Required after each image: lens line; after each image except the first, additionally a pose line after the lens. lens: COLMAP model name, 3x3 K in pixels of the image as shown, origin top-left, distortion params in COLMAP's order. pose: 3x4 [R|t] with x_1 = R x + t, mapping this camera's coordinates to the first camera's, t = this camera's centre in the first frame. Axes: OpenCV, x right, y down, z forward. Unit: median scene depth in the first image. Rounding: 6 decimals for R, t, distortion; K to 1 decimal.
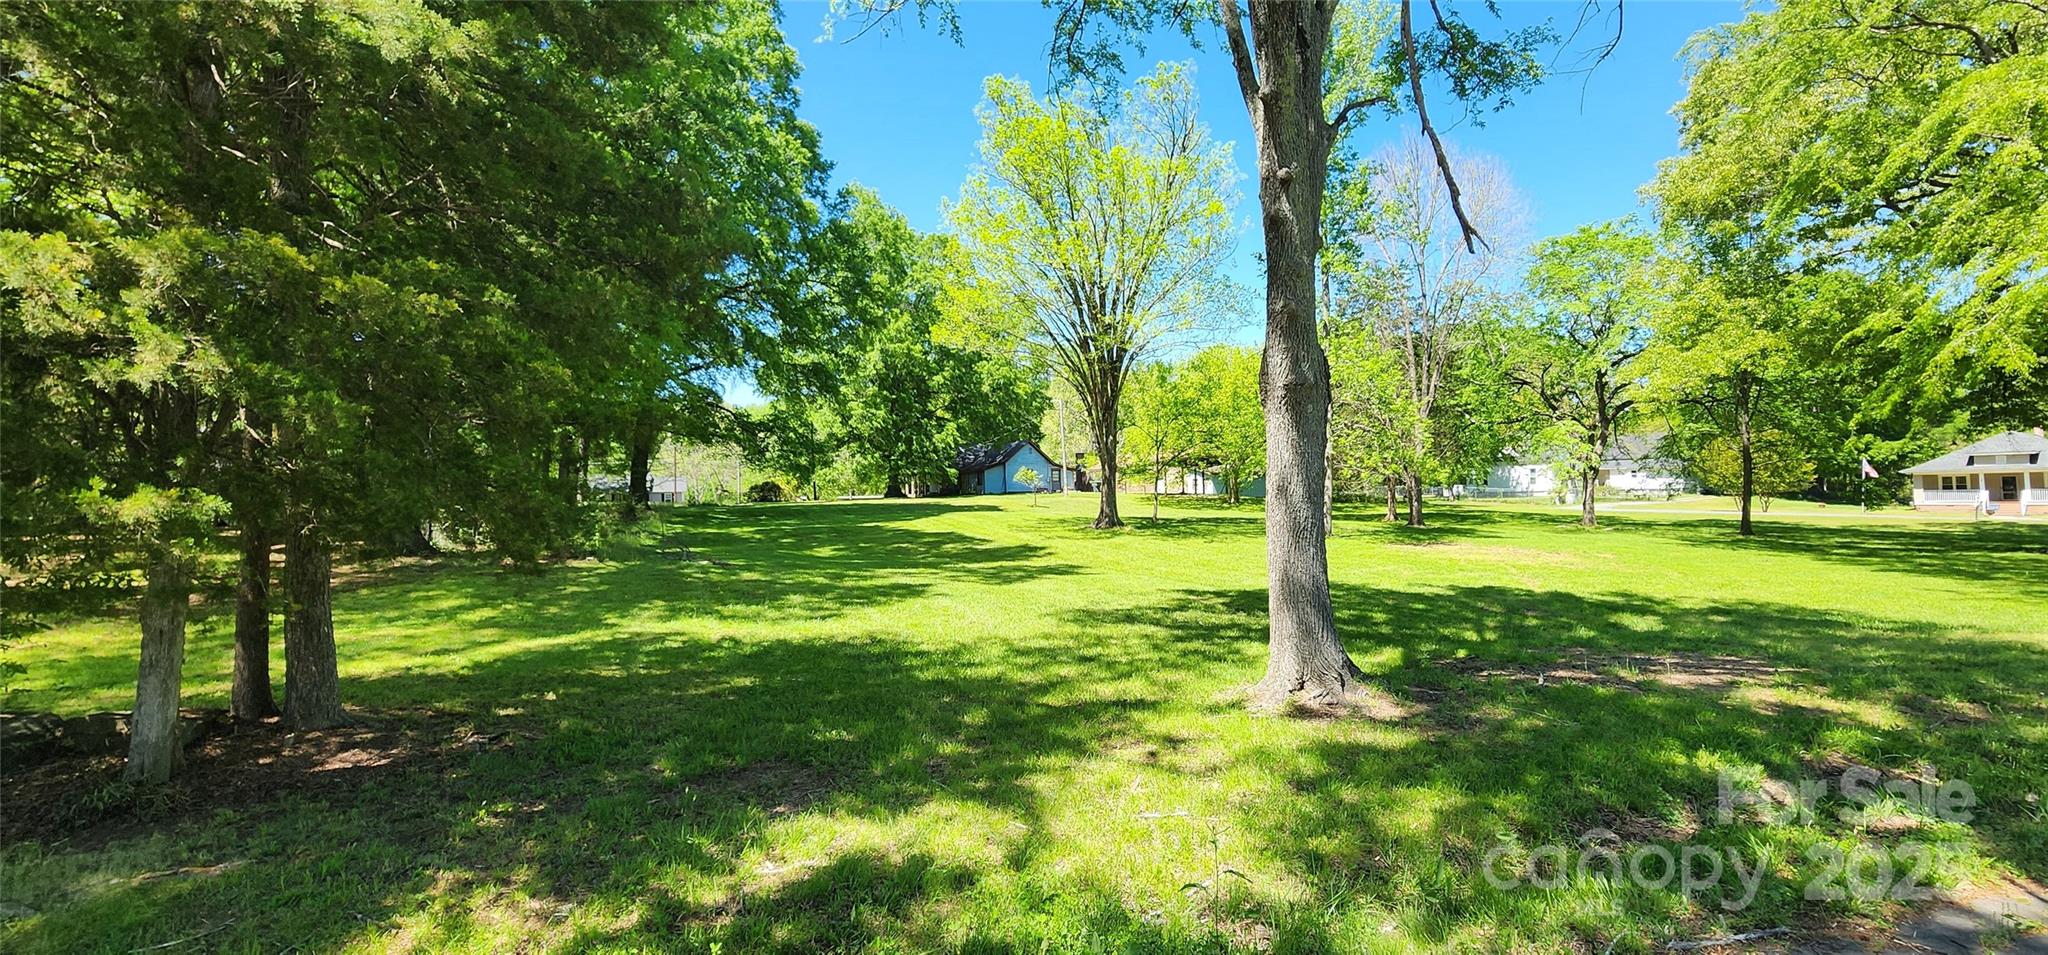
lens RADIAL K [[848.8, 0, 1019.6], [0, 848.8, 482.2], [0, 0, 1]] dist [0.000108, -0.000790]
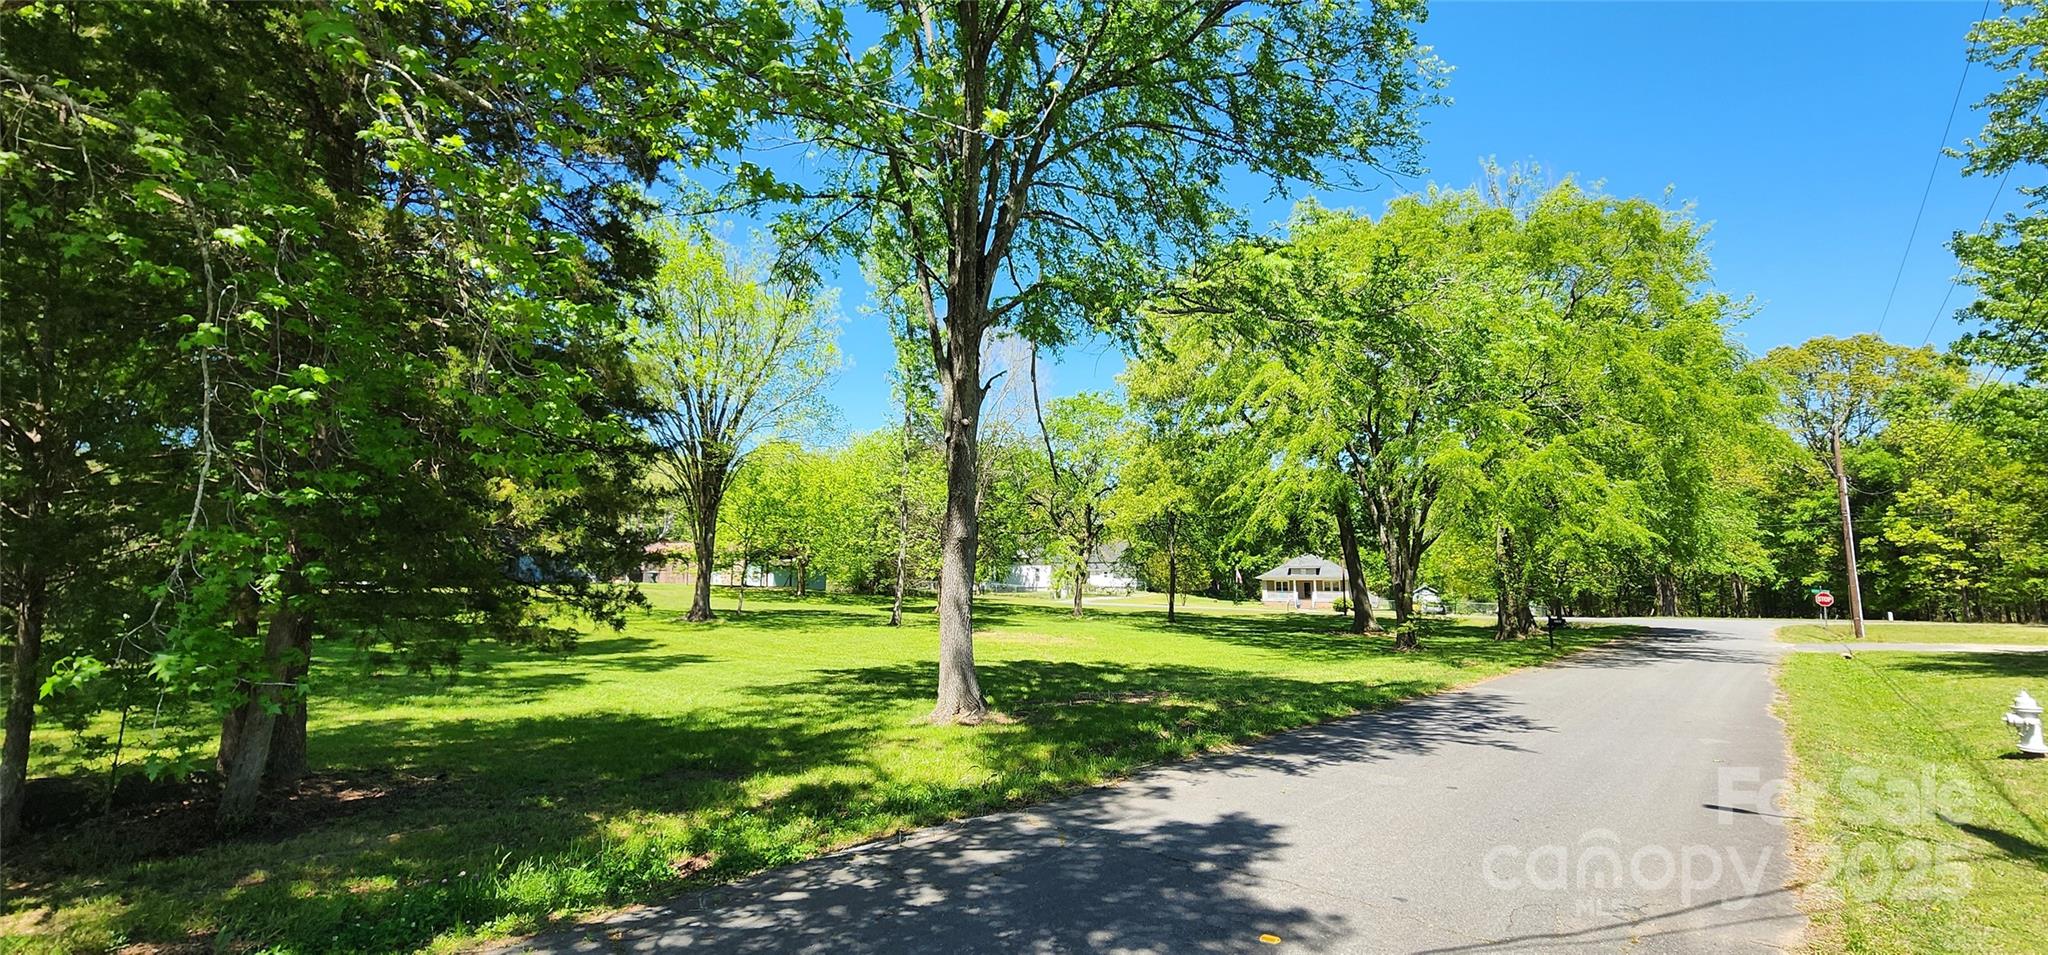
lens RADIAL K [[1339.8, 0, 1024.0], [0, 1339.8, 477.5], [0, 0, 1]] dist [0.002177, -0.006017]
pose [[0.835541, 0.052447, 0.546919, -0.567308], [-0.024368, 0.997991, -0.058475, -0.041293], [-0.548888, 0.035530, 0.835141, -0.719878]]
